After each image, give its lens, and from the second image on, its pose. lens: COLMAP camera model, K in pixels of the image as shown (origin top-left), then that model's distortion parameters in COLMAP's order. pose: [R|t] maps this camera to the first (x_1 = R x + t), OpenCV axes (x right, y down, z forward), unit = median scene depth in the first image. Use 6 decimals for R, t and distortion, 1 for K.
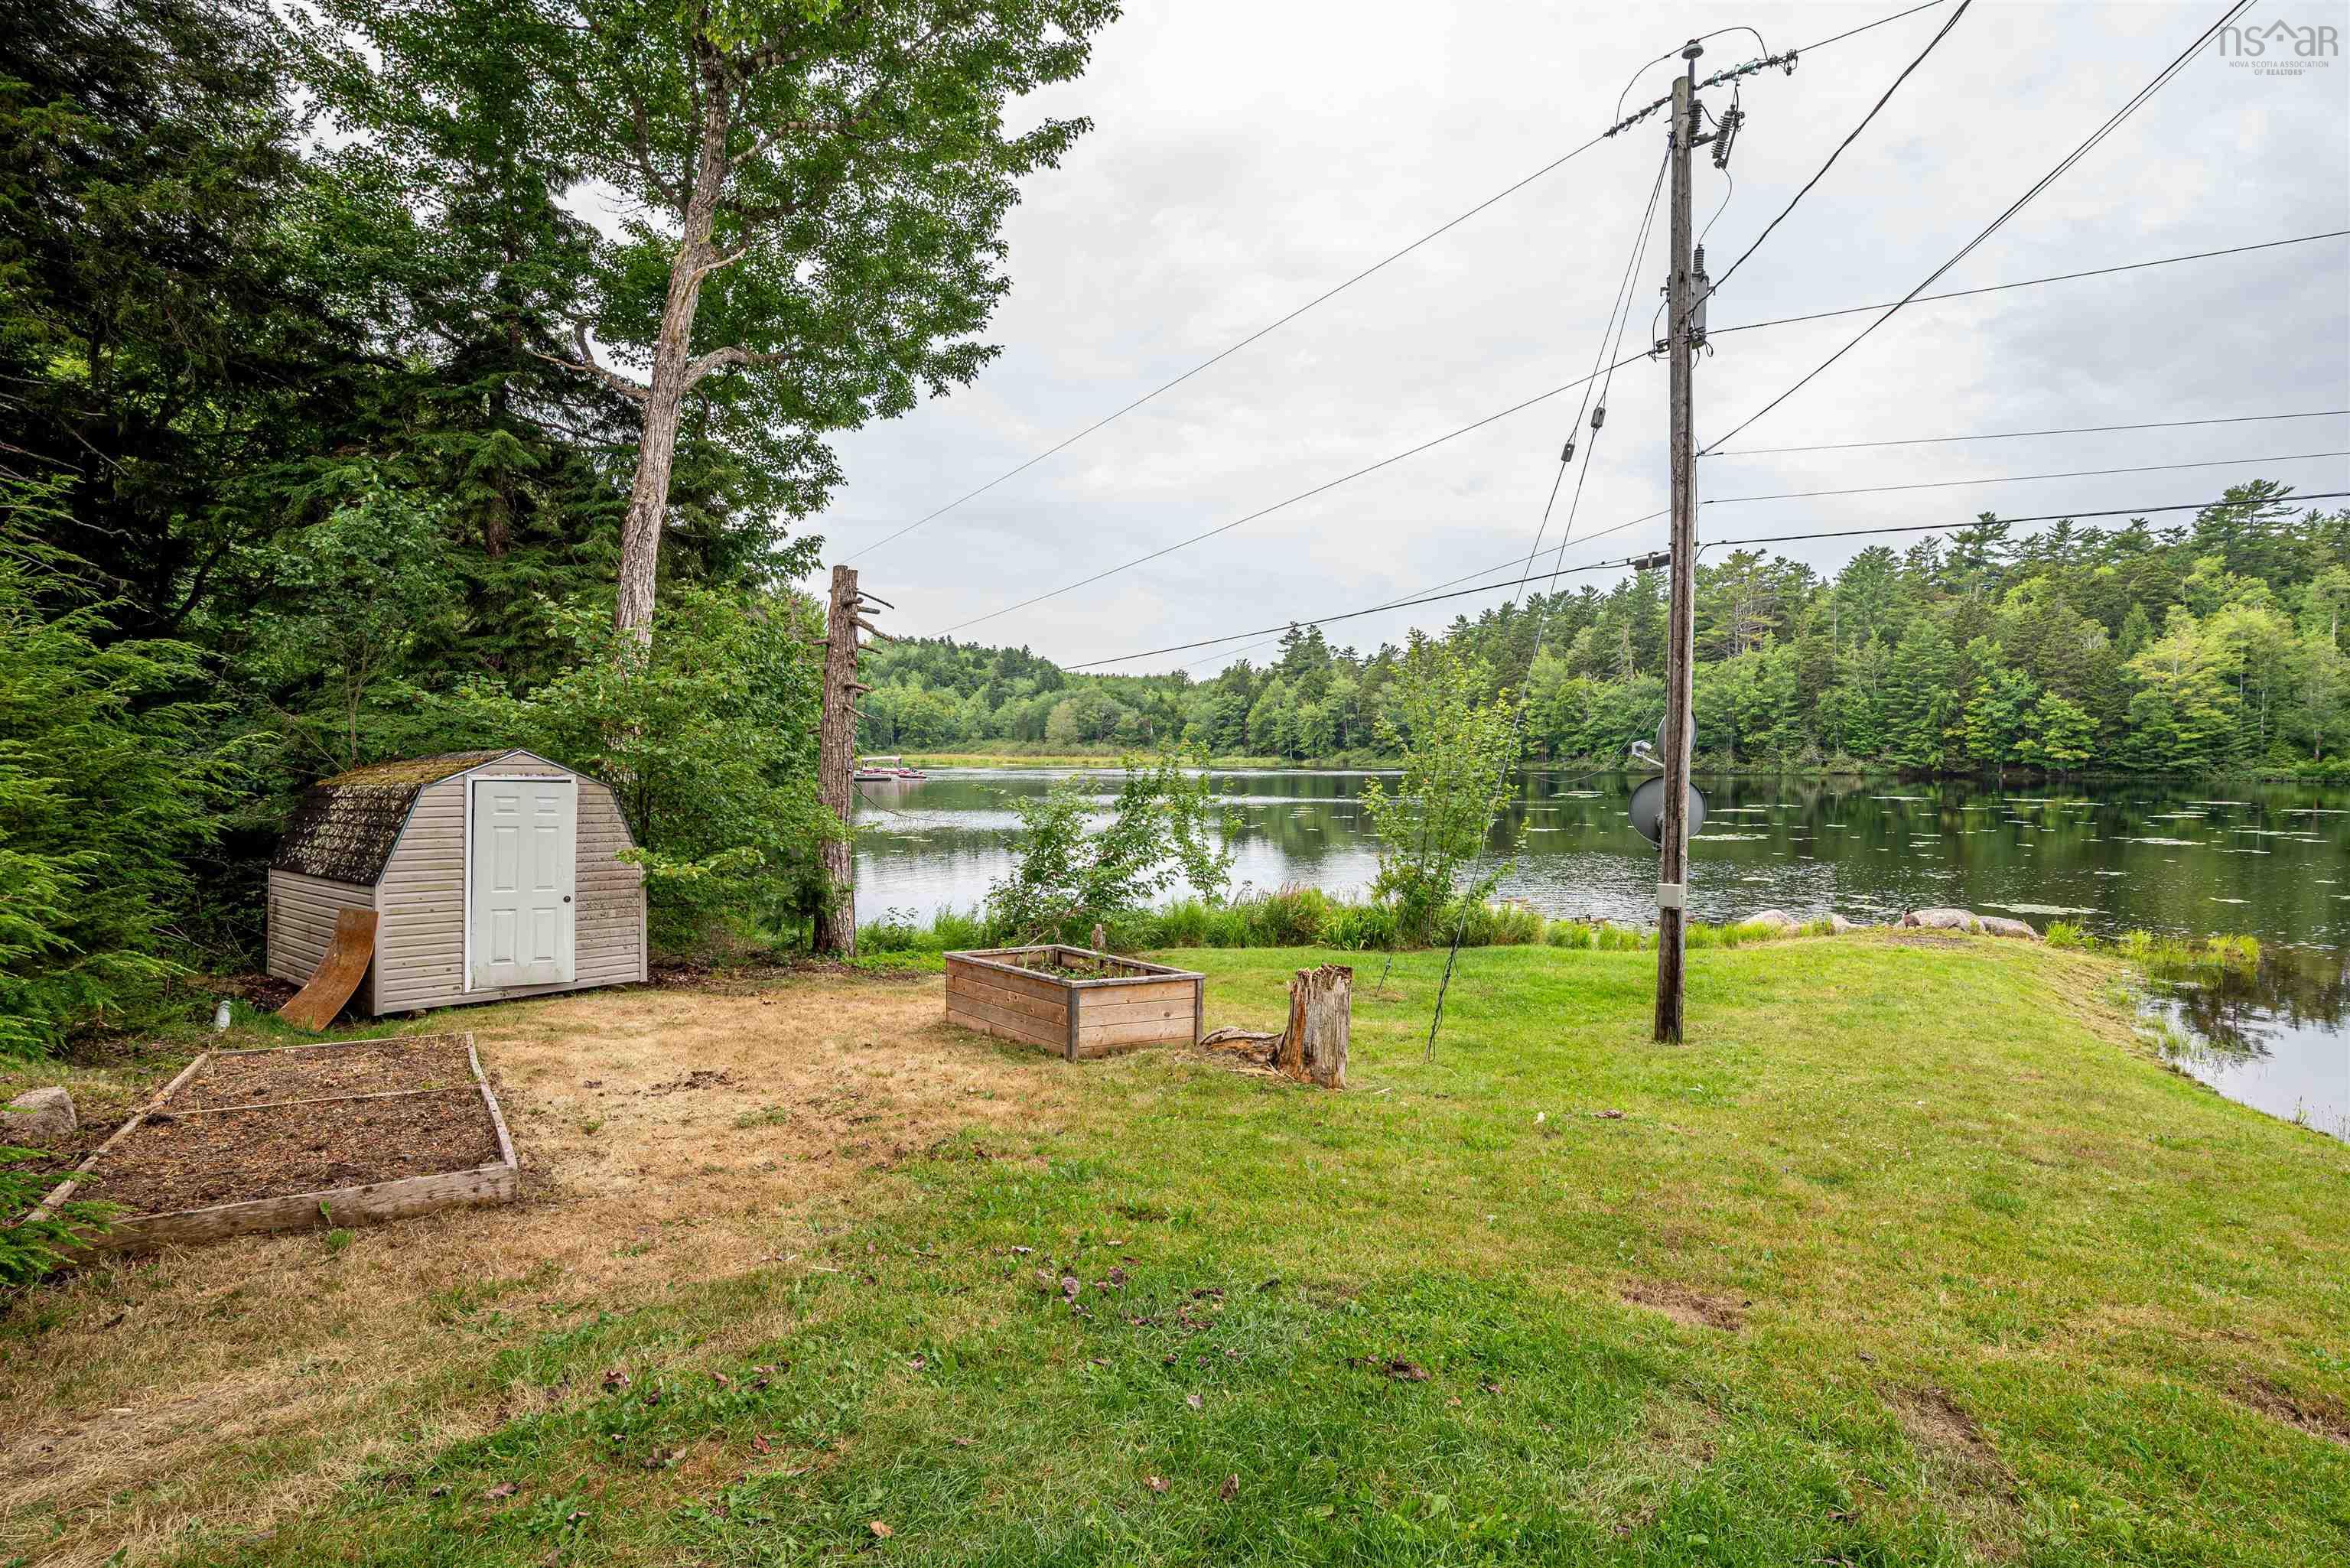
lens RADIAL K [[1205.5, 0, 1186.1], [0, 1205.5, 788.7], [0, 0, 1]] dist [-0.000885, -0.000535]
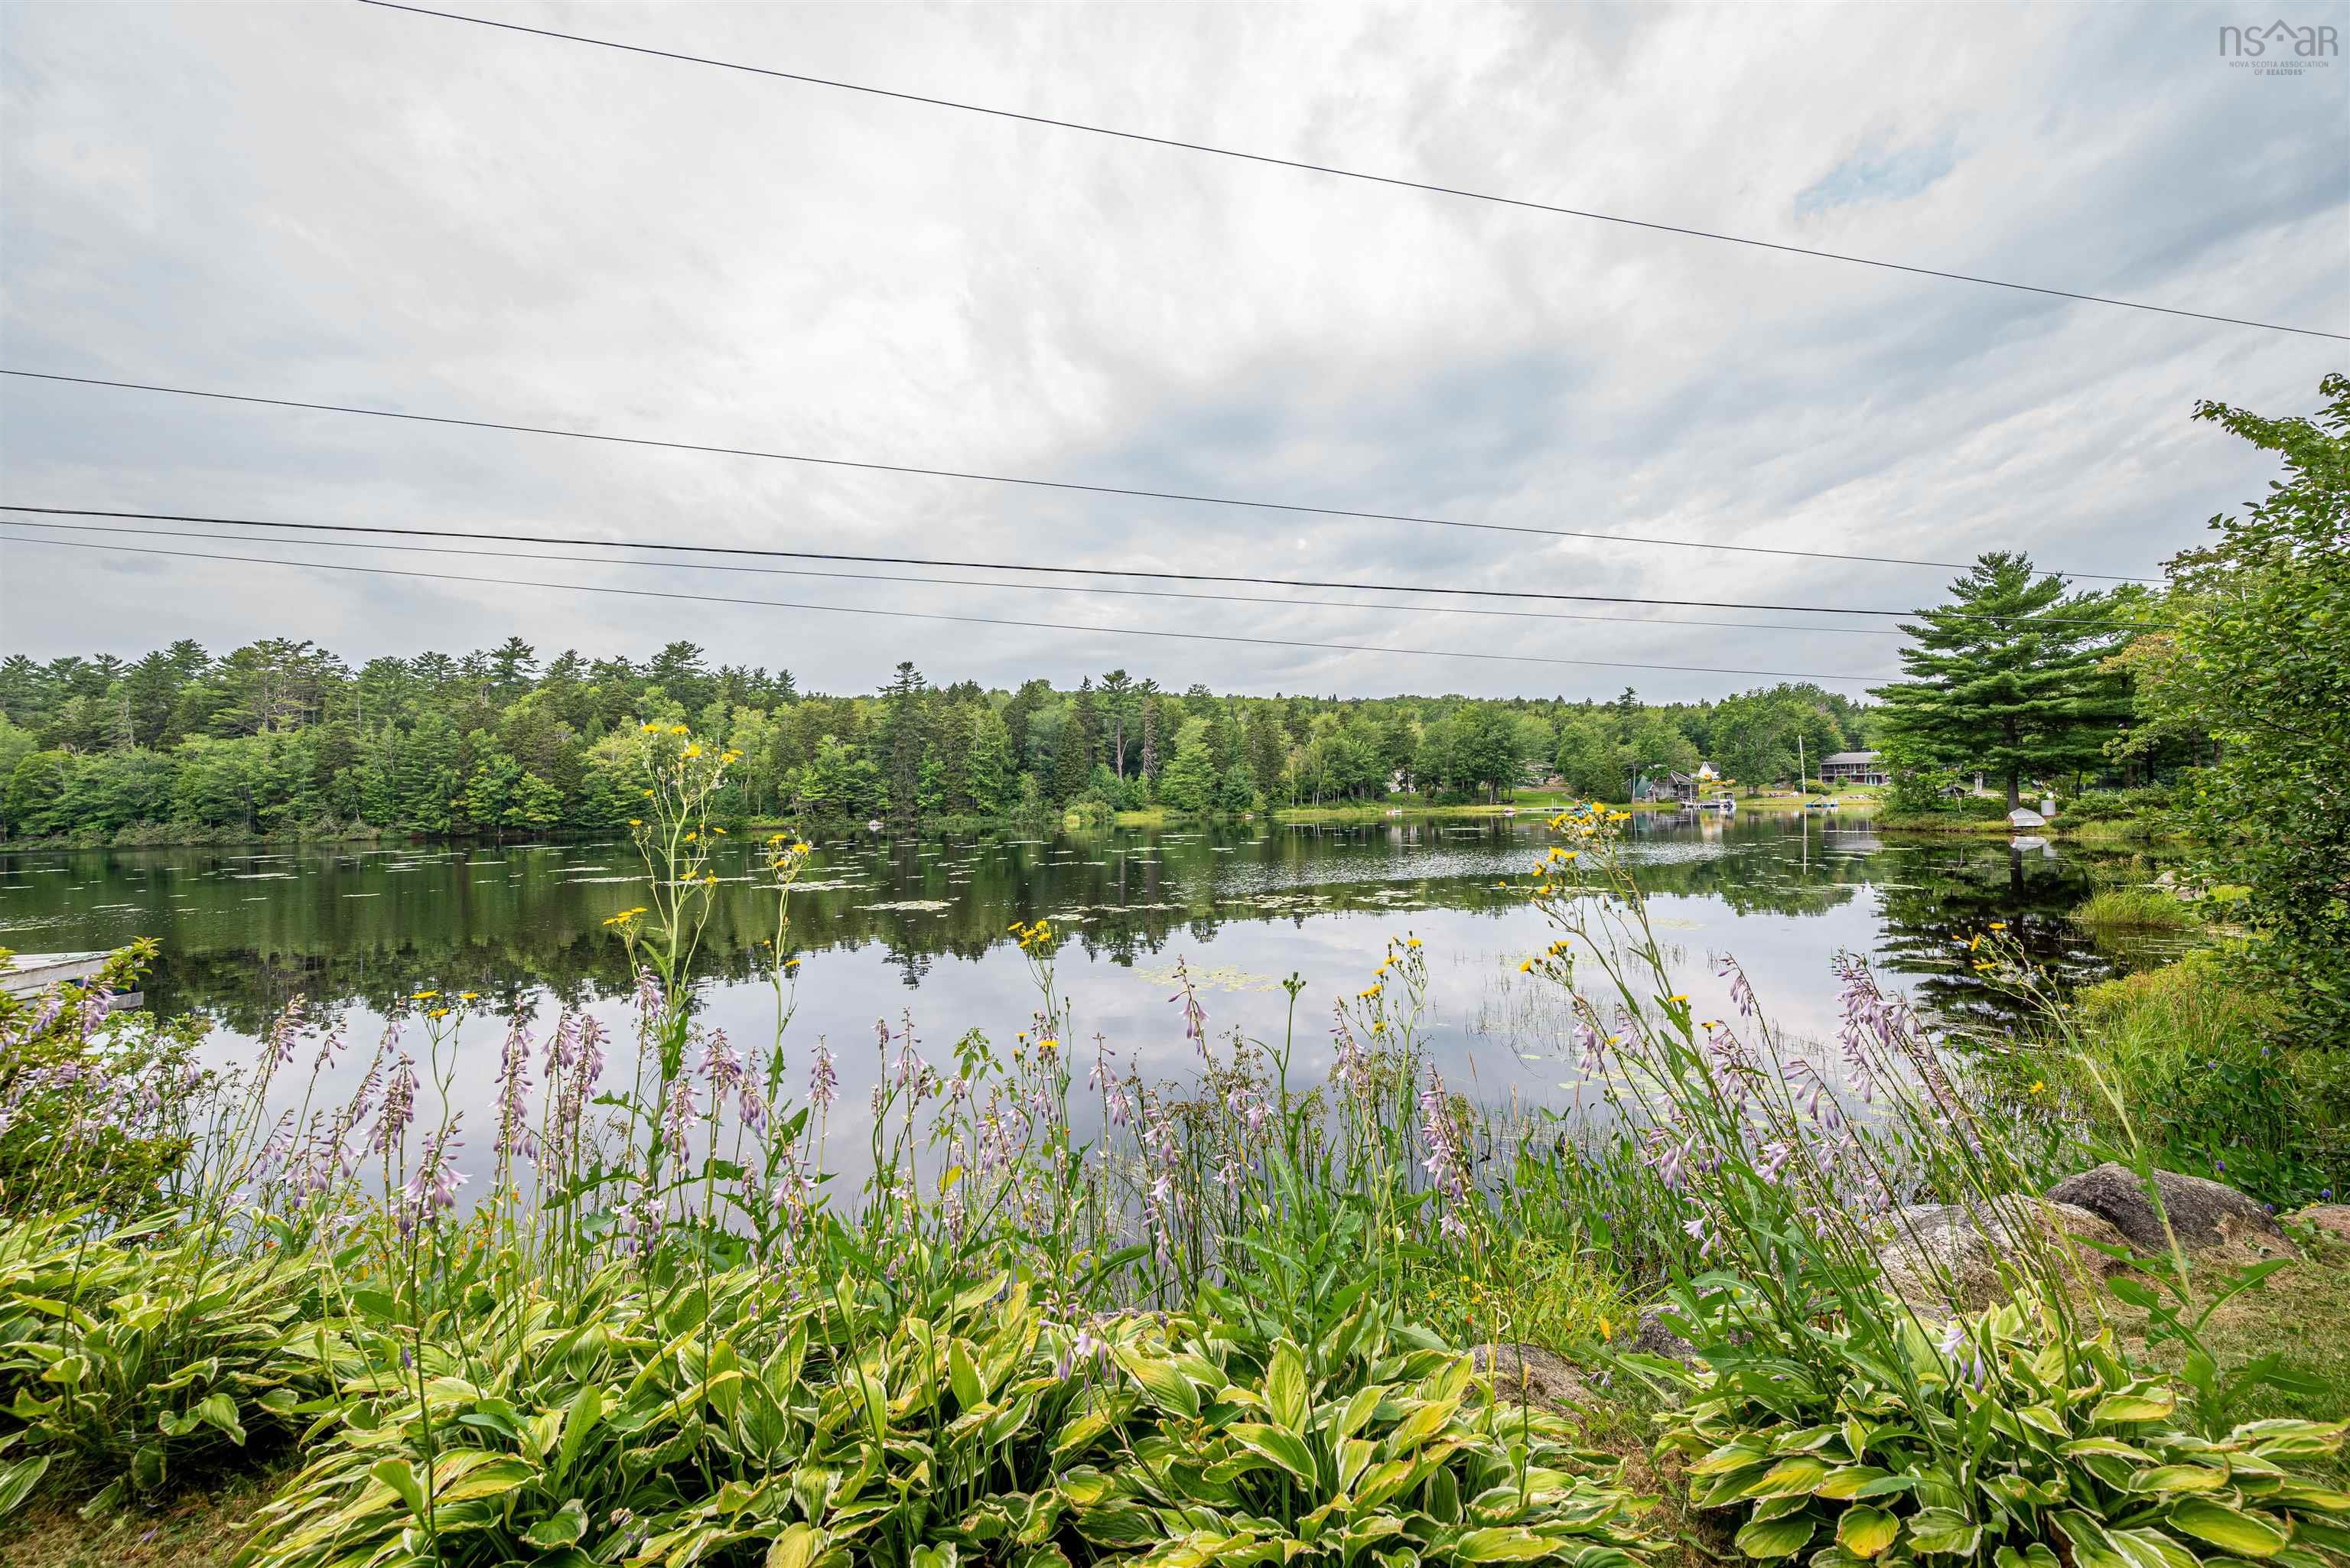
lens RADIAL K [[923.9, 0, 1183.9], [0, 923.9, 782.6], [0, 0, 1]] dist [-0.003483, 0.000154]
pose [[0.454150, 0.010080, 0.890868, 0.114601], [0.056419, 0.997604, -0.040049, 0.013043], [-0.889137, 0.068450, 0.452493, -0.112377]]
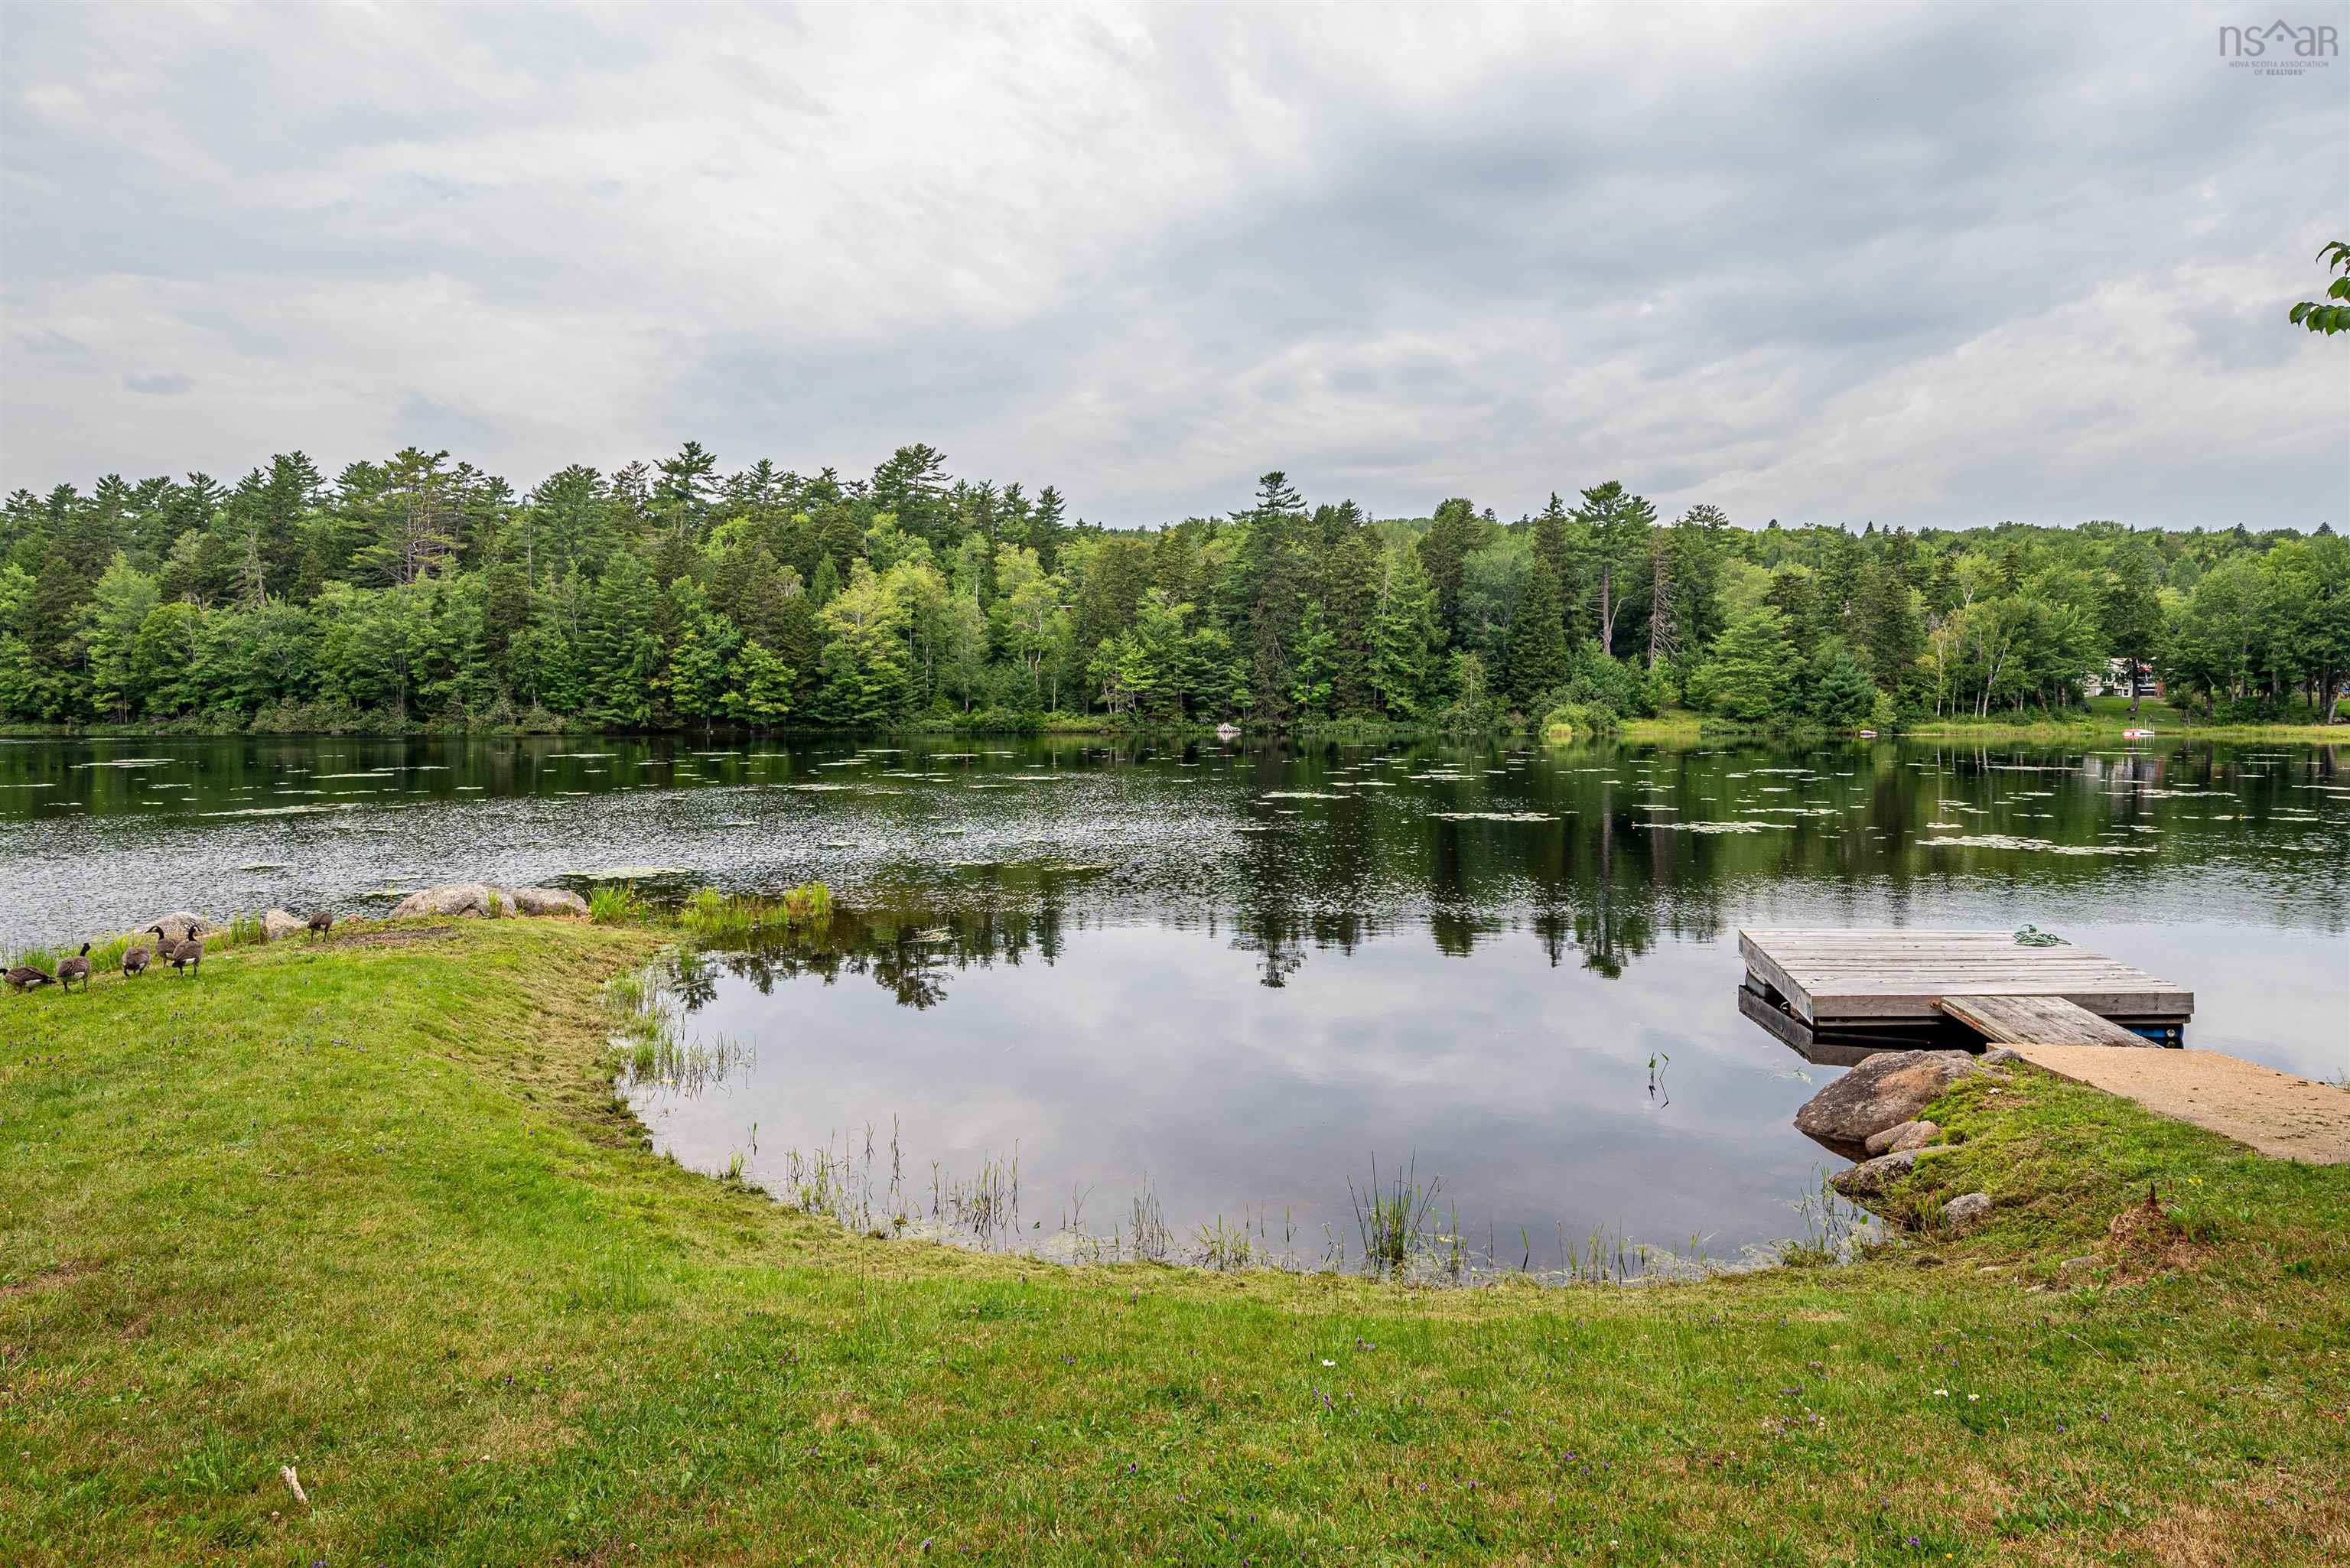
lens RADIAL K [[1484.4, 0, 1166.2], [0, 1484.4, 717.5], [0, 0, 1]] dist [0.002939, -0.003691]
pose [[0.638387, -0.006394, 0.769689, 0.039019], [0.028666, 0.999469, -0.015473, 0.005013], [-0.769182, 0.031941, 0.638231, 0.027569]]
